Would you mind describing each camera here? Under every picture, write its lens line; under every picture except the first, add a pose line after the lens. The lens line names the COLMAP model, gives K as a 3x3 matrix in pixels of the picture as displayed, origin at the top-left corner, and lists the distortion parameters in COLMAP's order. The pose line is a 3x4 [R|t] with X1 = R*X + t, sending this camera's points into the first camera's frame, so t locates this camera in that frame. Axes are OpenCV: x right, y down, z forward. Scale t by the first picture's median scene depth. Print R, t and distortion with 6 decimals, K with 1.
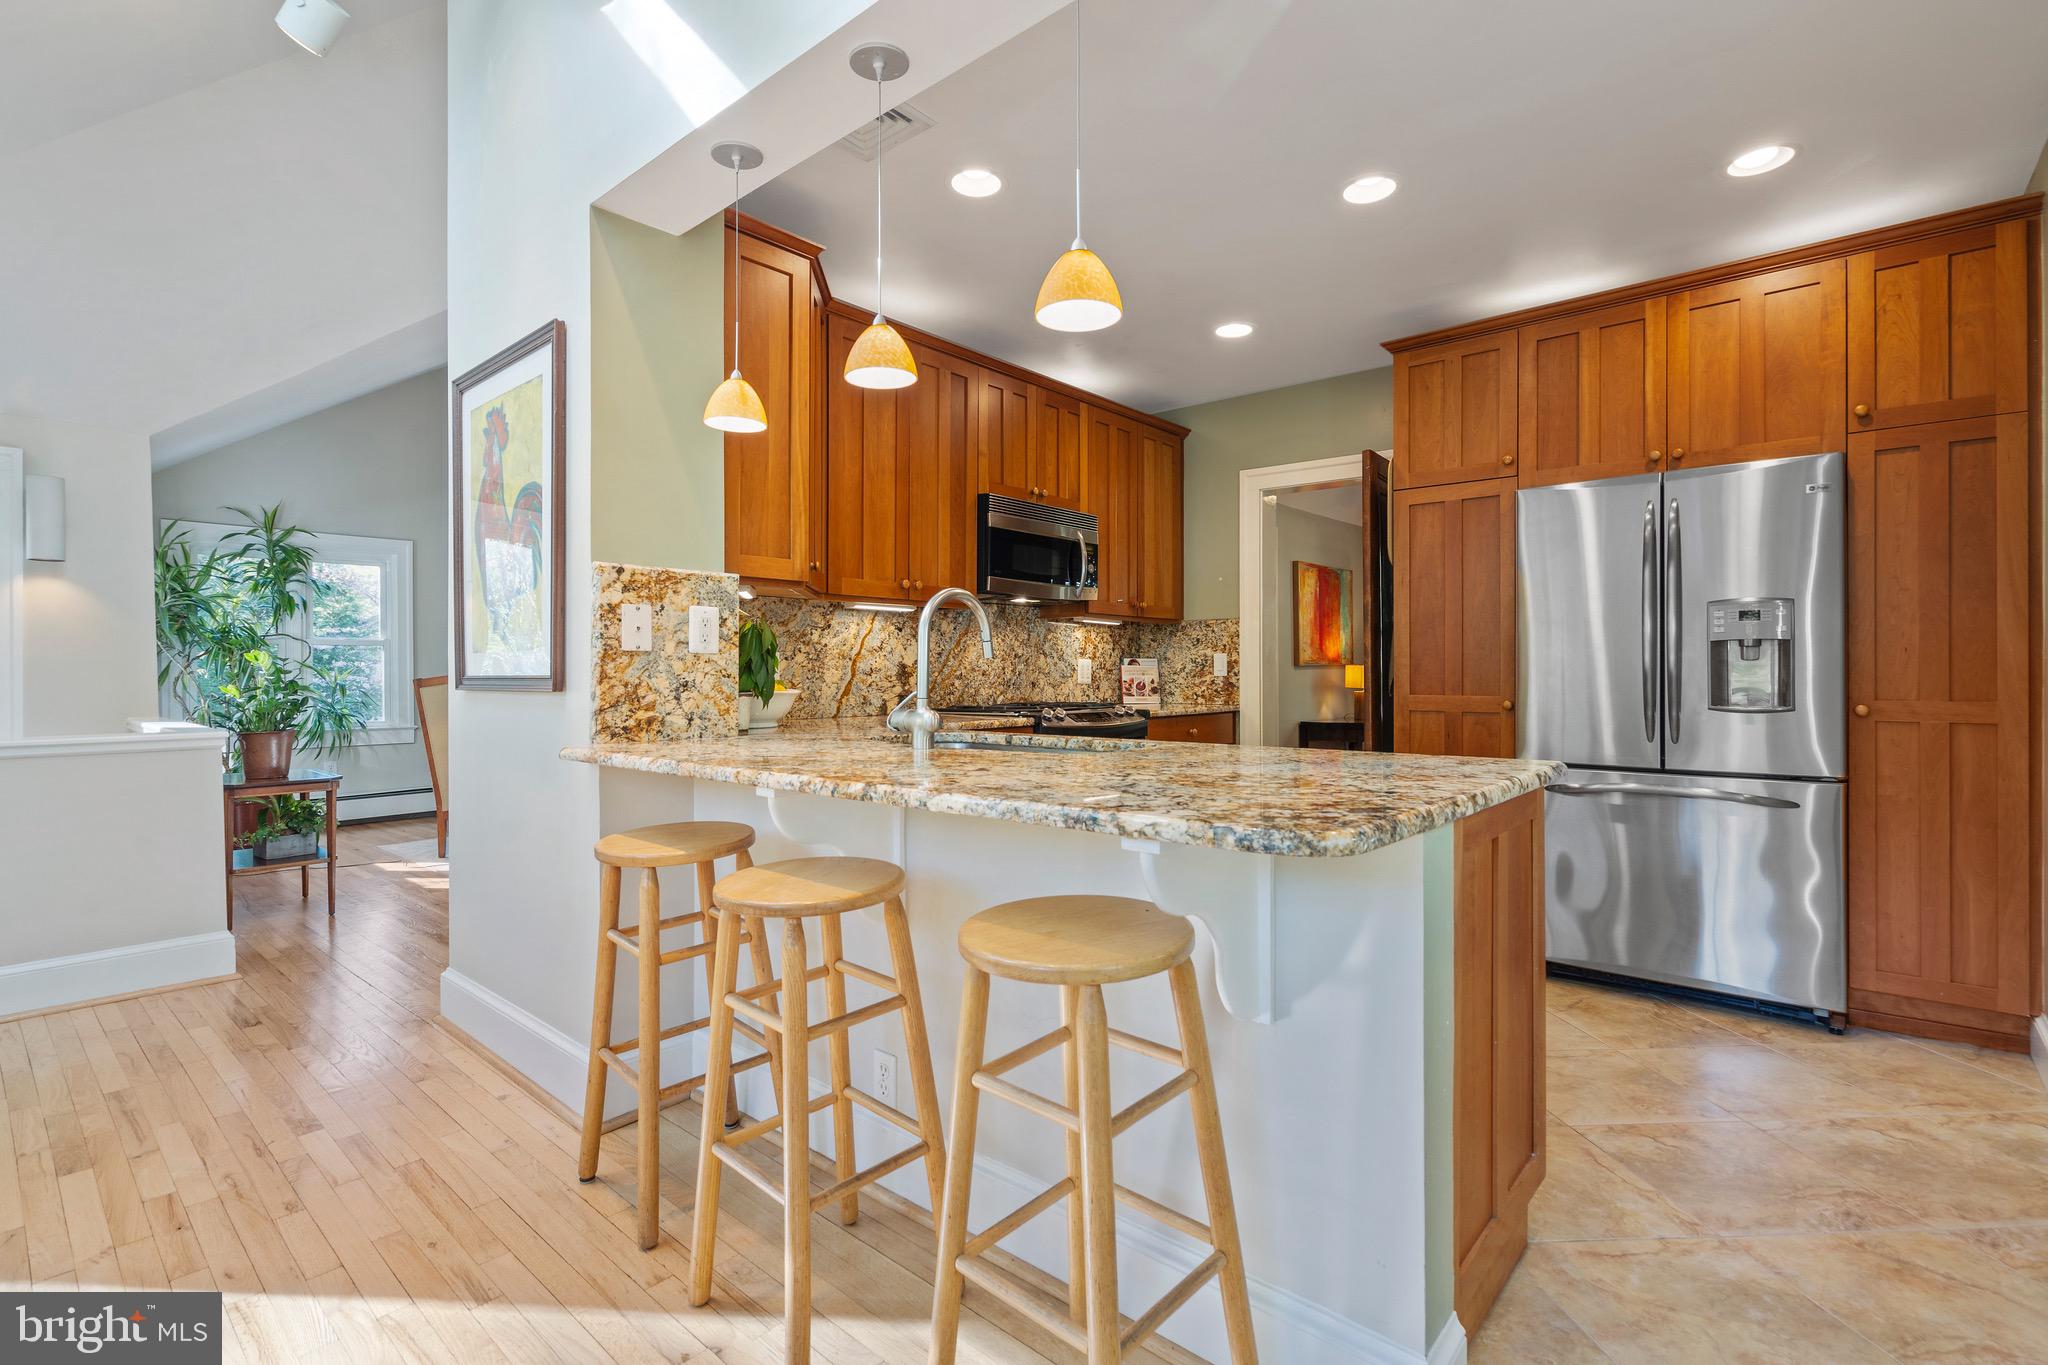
lens RADIAL K [[944.9, 0, 996.0], [0, 944.9, 674.4], [0, 0, 1]] dist [-0.001759, 0.000993]
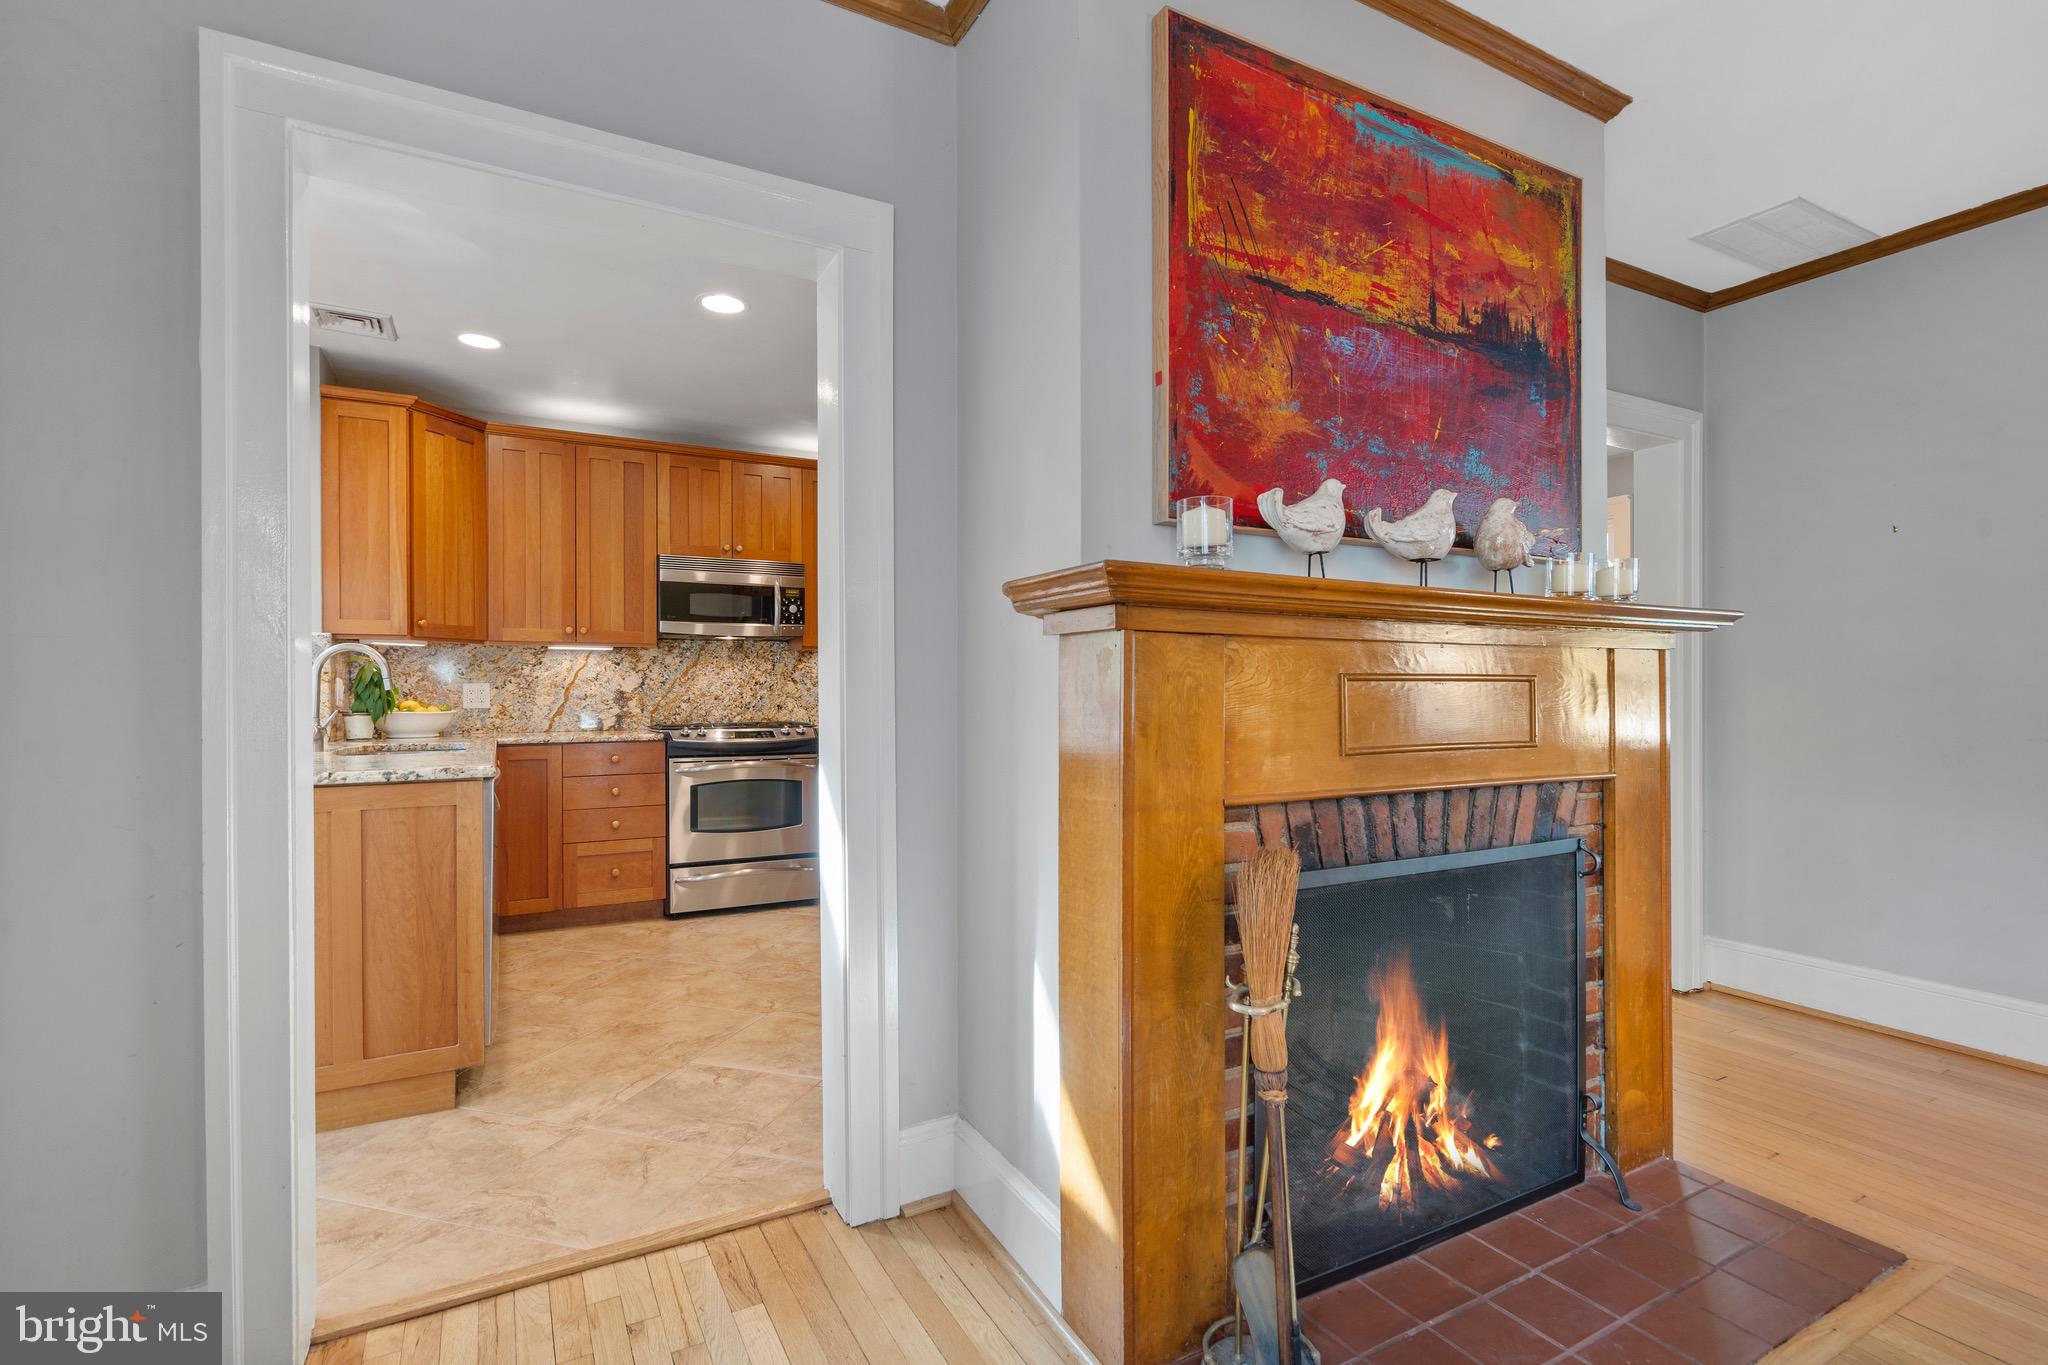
lens RADIAL K [[944.9, 0, 1002.8], [0, 944.9, 692.4], [0, 0, 1]] dist [-0.001759, 0.000993]
pose [[0.940175, -0.002996, -0.340678, 0.843441], [0.002378, 0.999995, -0.002232, -0.005064], [0.340683, 0.001288, 0.940177, -0.021294]]
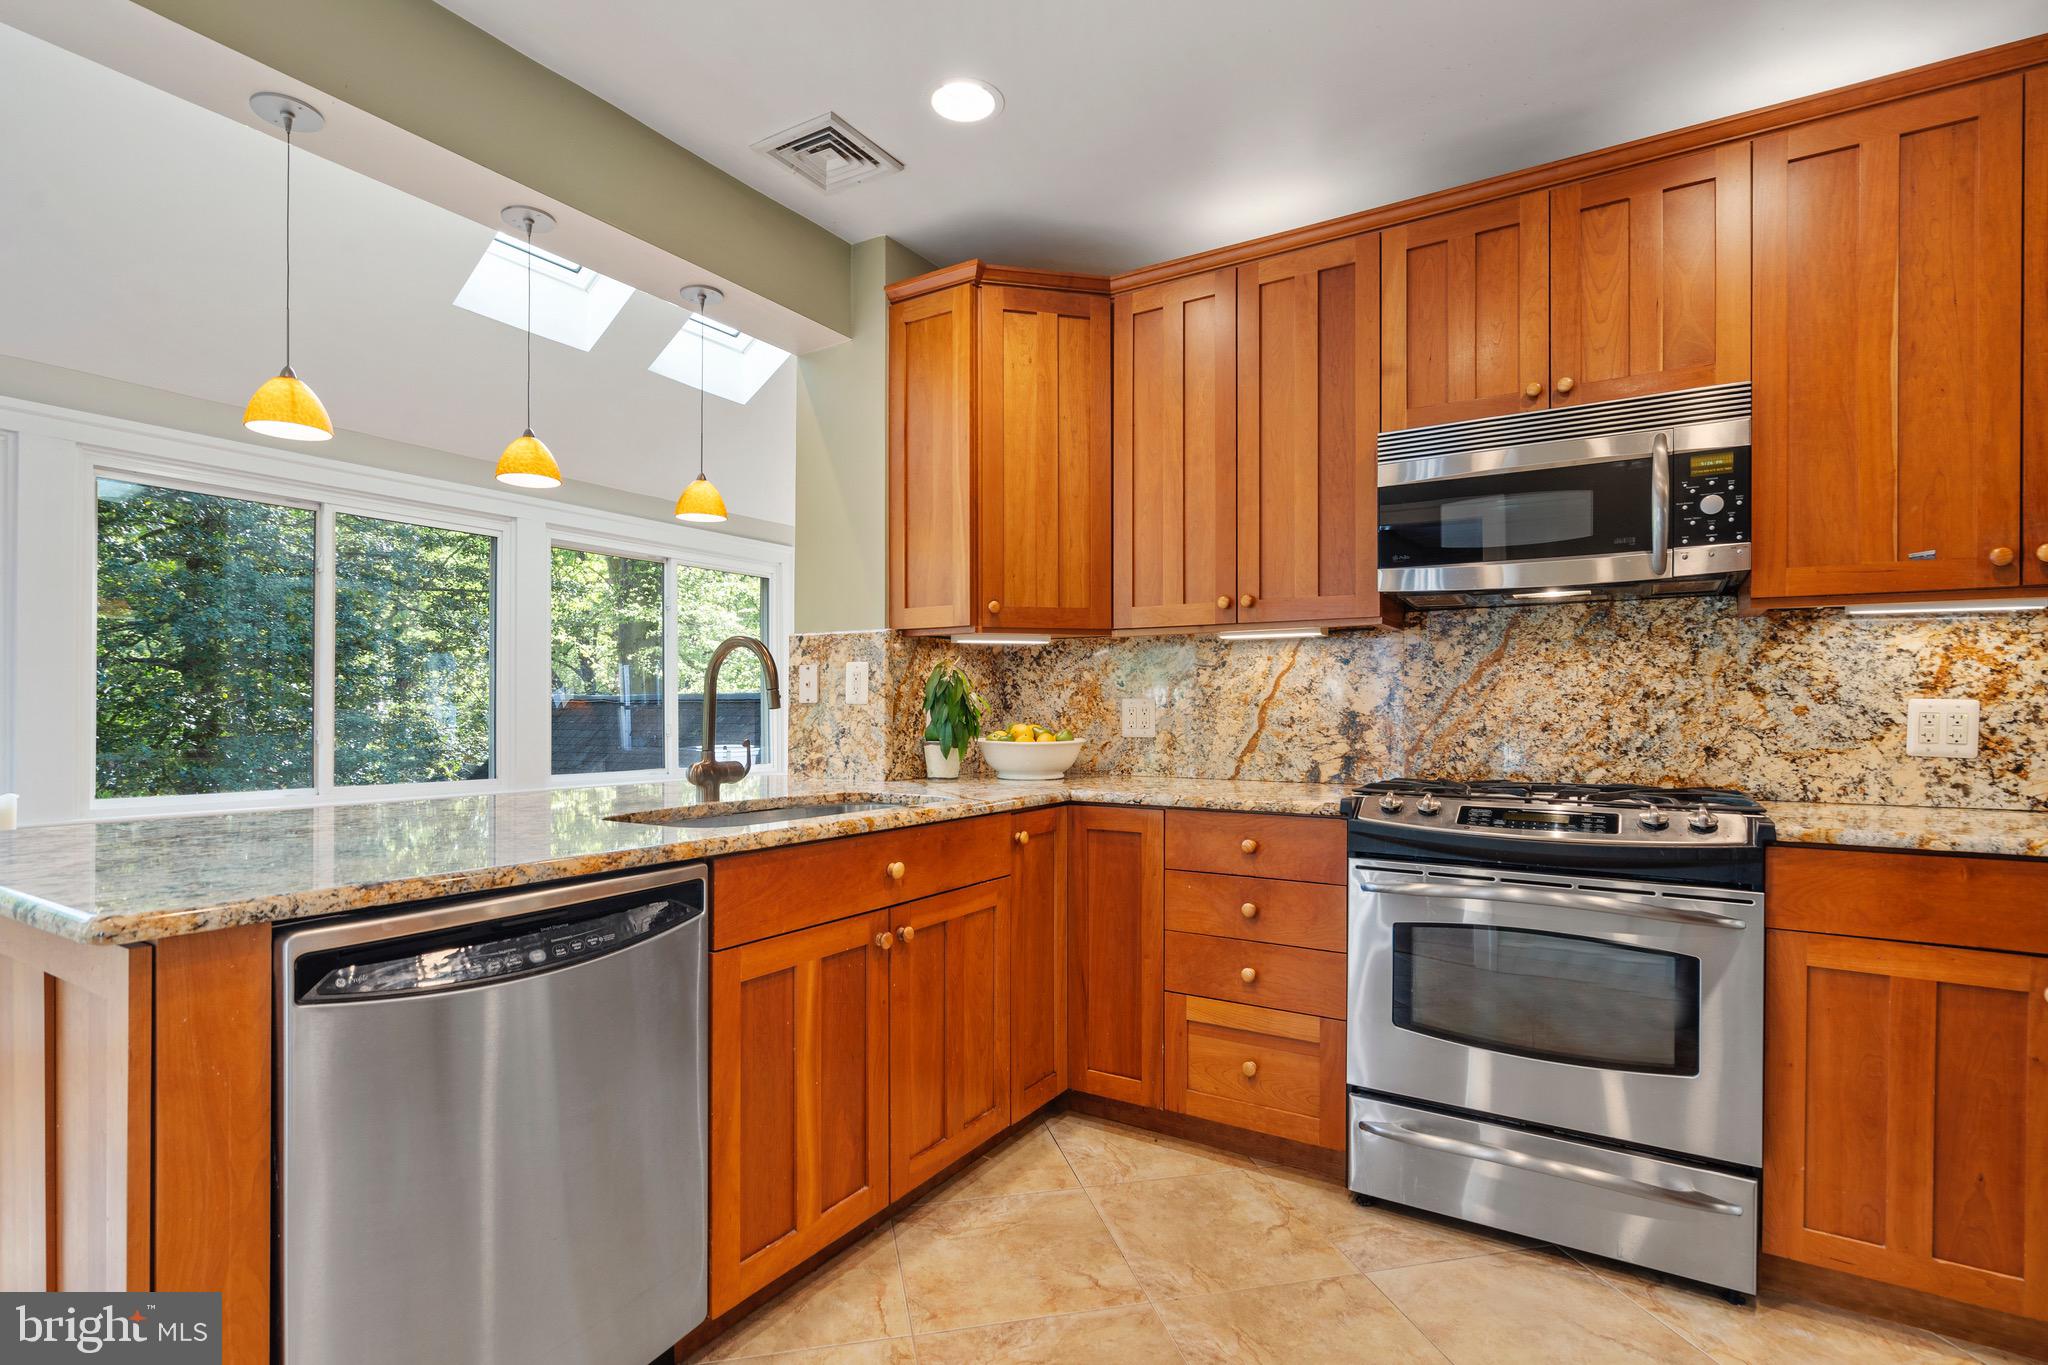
lens RADIAL K [[977.7, 0, 1029.1], [0, 977.7, 710.2], [0, 0, 1]] dist [0.002145, 0.001944]
pose [[0.175931, 0.001010, -0.984402, 0.576888], [-0.006398, 0.999980, -0.000118, -0.010631], [0.984382, 0.006319, 0.175934, 0.664714]]
